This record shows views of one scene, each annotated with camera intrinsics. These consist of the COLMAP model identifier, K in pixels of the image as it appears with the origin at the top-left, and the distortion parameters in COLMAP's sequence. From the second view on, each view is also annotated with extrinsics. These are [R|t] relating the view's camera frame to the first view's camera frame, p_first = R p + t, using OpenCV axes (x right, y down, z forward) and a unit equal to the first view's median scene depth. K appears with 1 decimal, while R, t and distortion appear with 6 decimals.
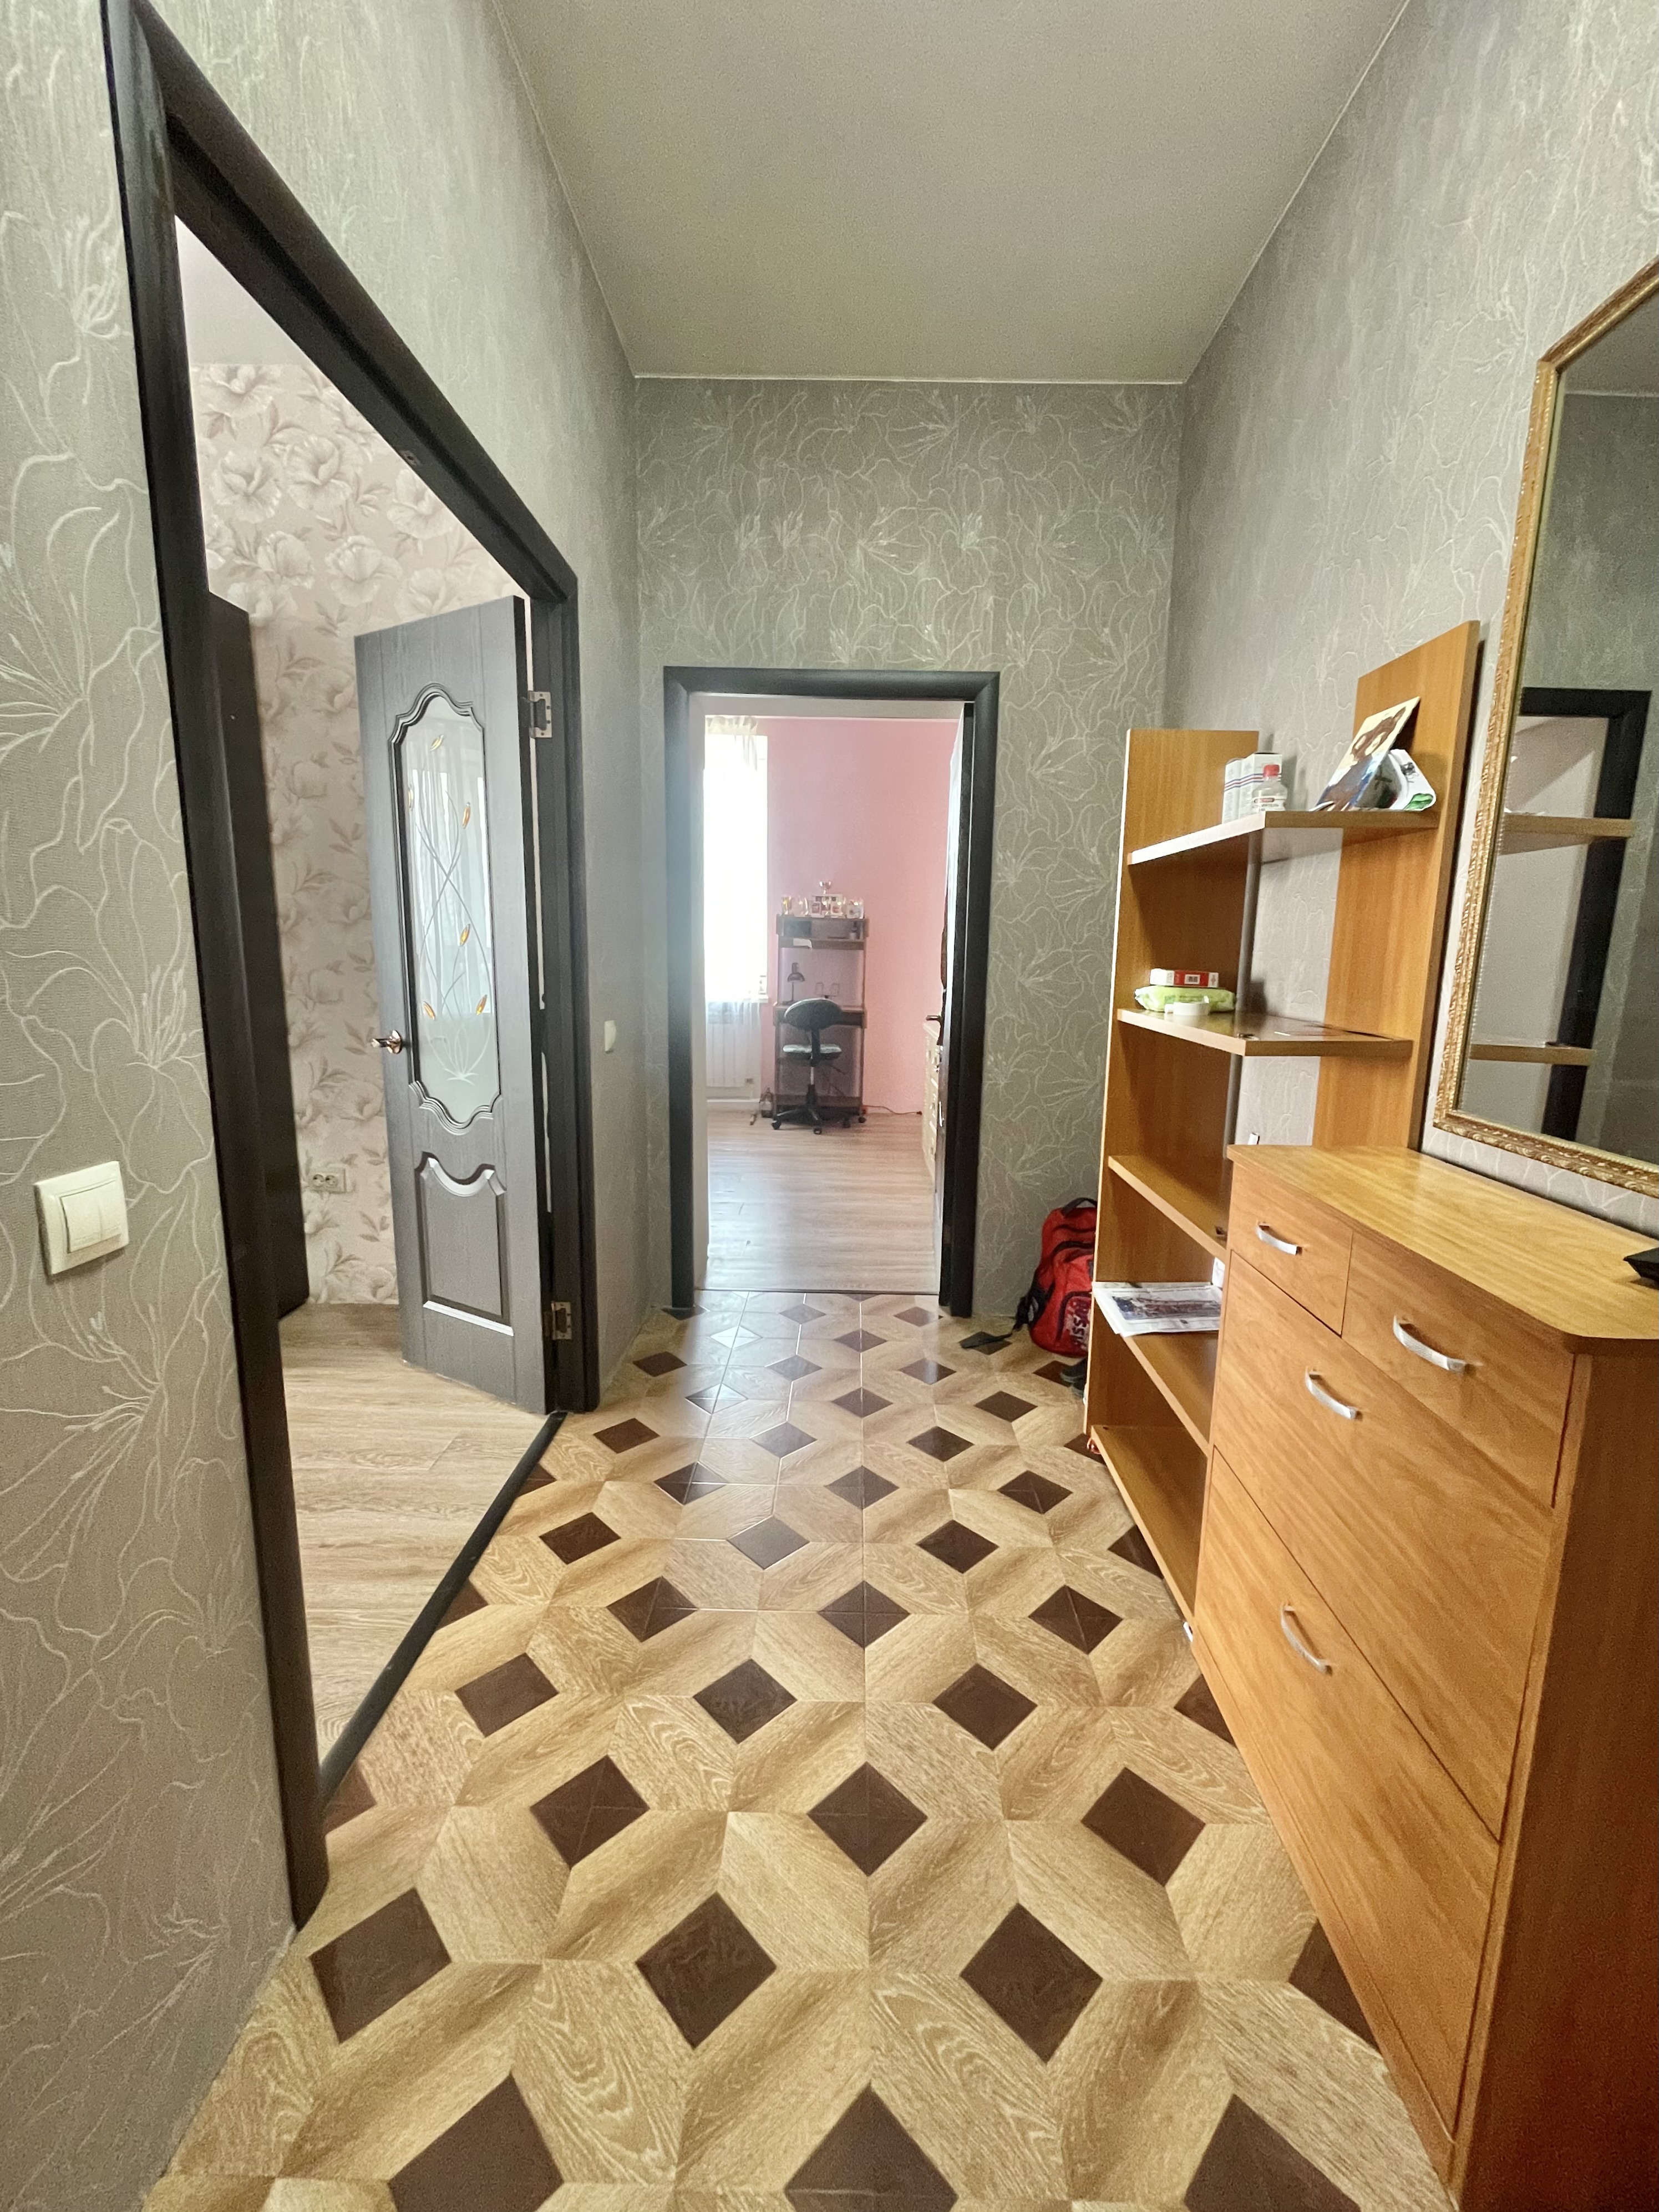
lens RADIAL K [[891.8, 0, 841.0], [0, 891.8, 1090.7], [0, 0, 1]] dist [-0.001359, 0.000474]
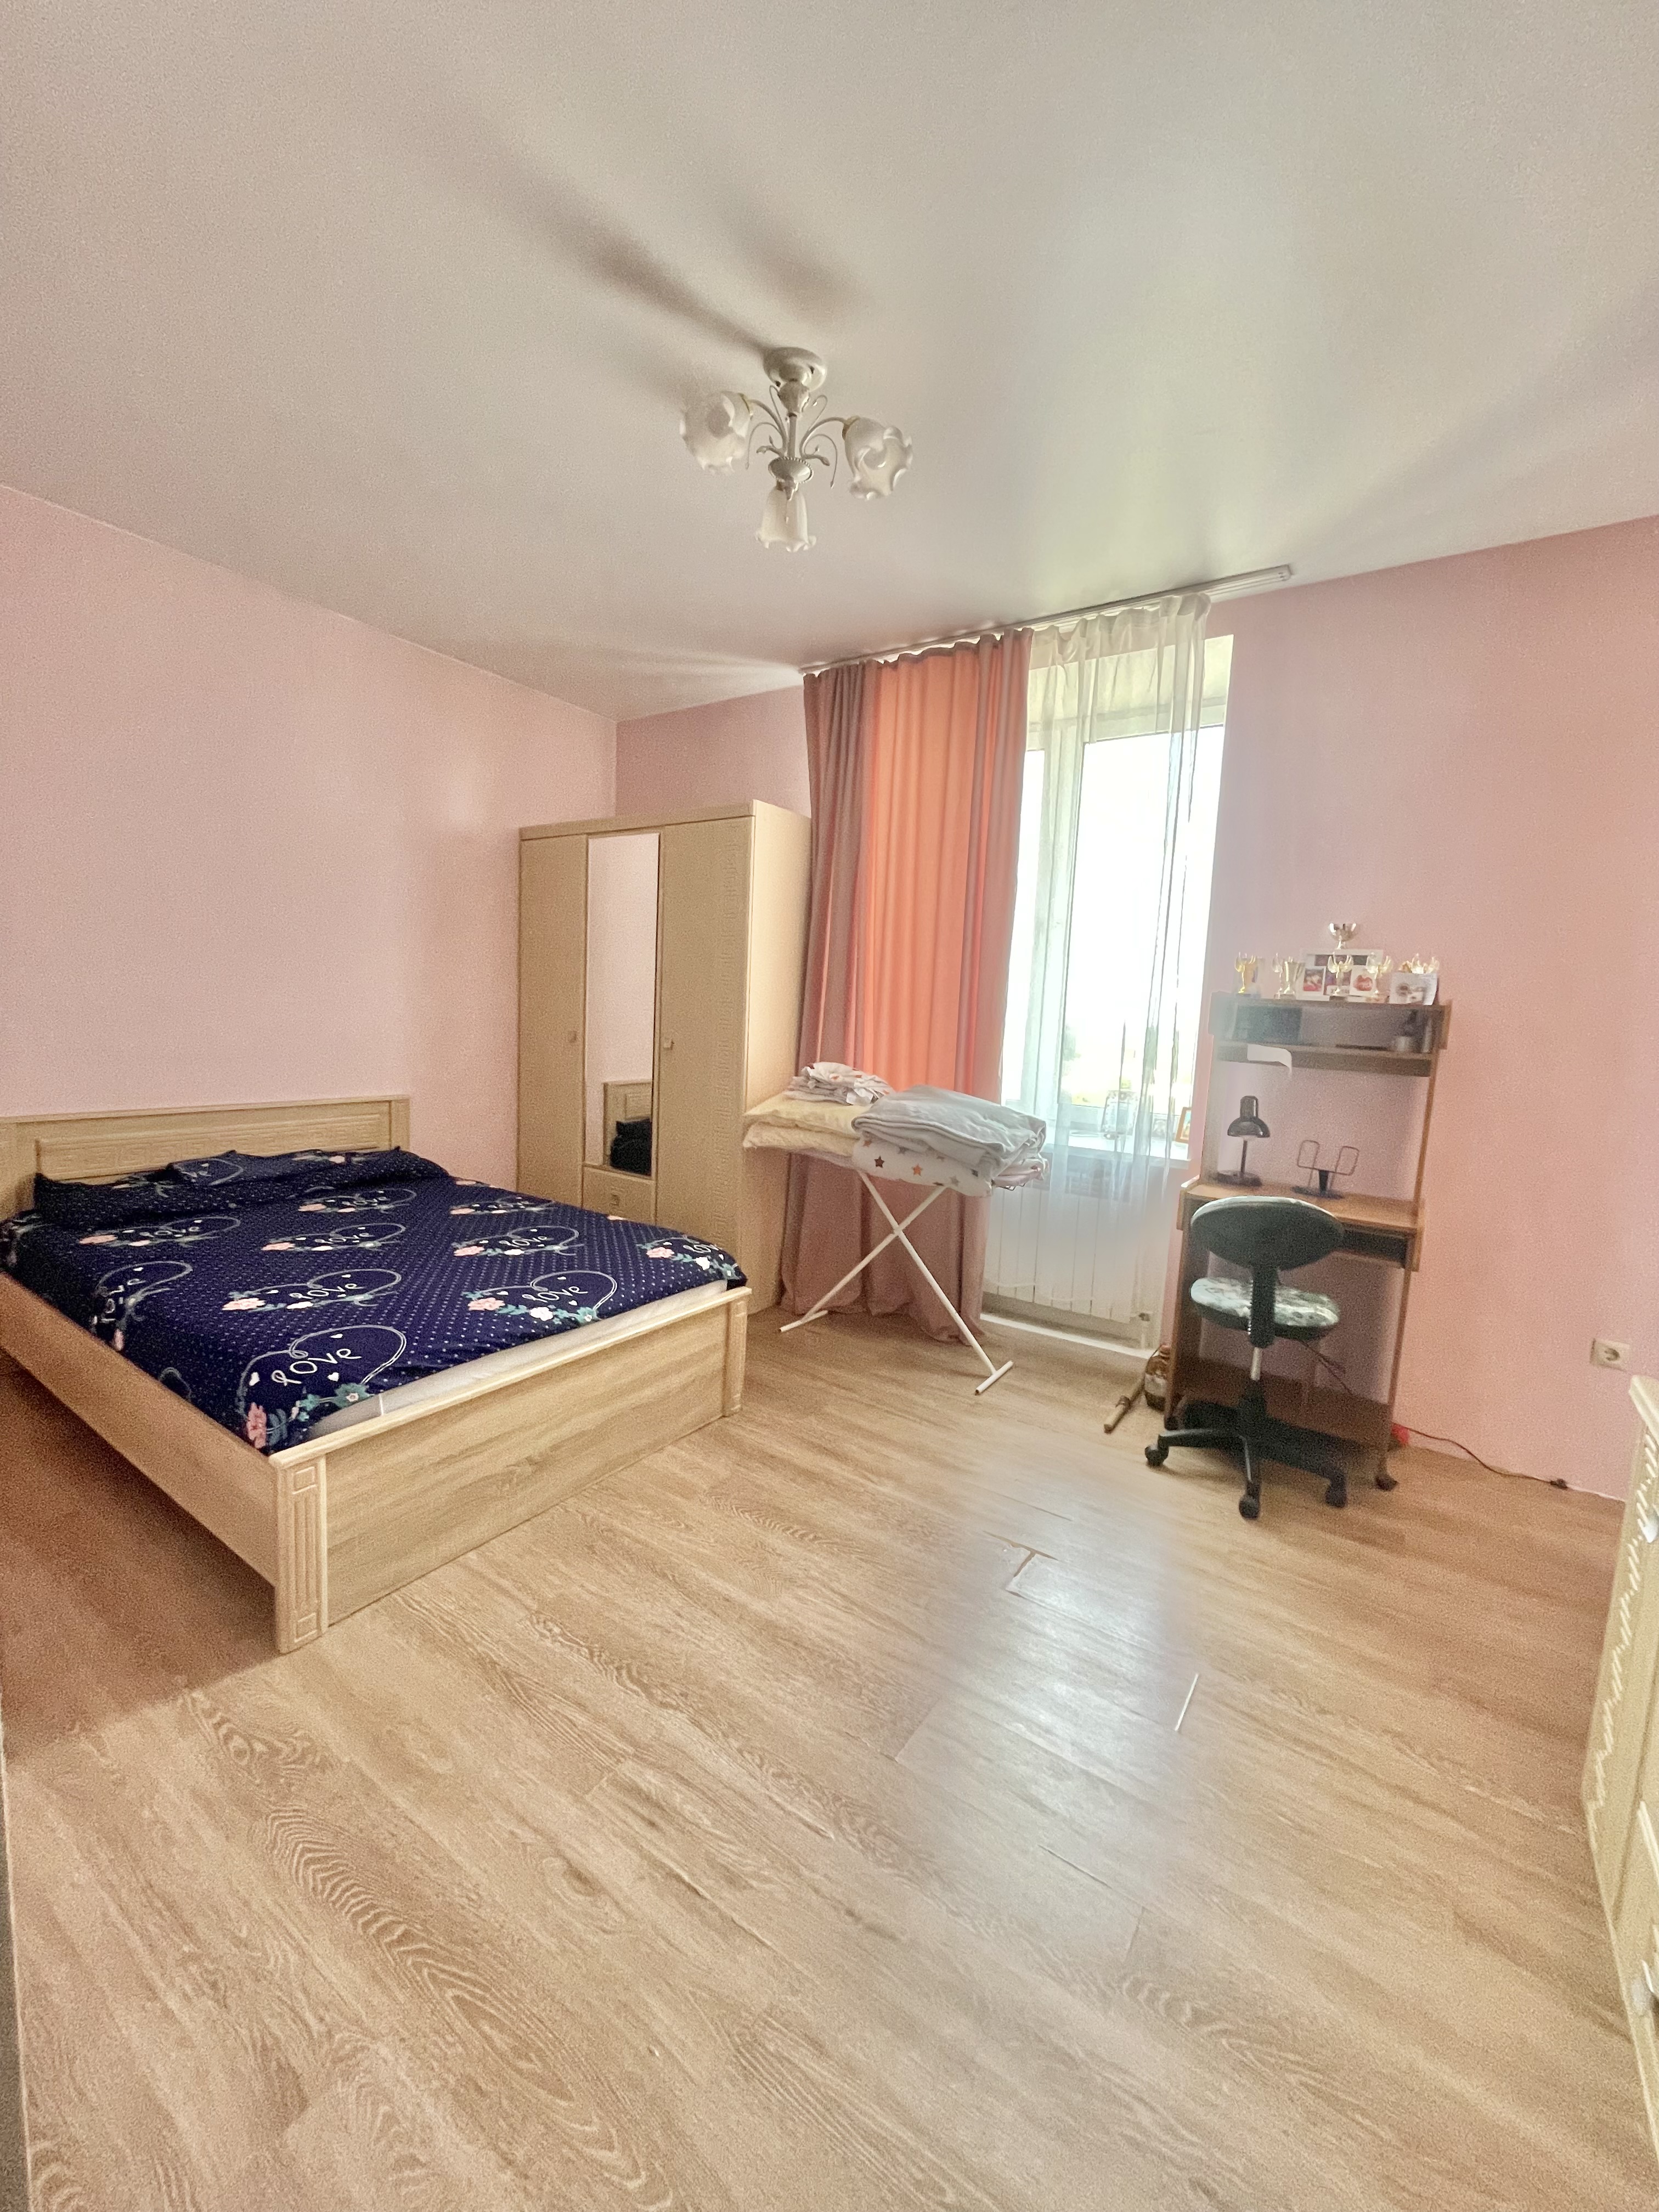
lens RADIAL K [[891.8, 0, 828.2], [0, 891.8, 1109.8], [0, 0, 1]] dist [-0.001359, 0.000474]
pose [[0.833697, 0.080779, -0.546282, 0.019696], [-0.124574, 0.991255, -0.043540, -0.089239], [0.537988, 0.104351, 0.836469, 0.496110]]
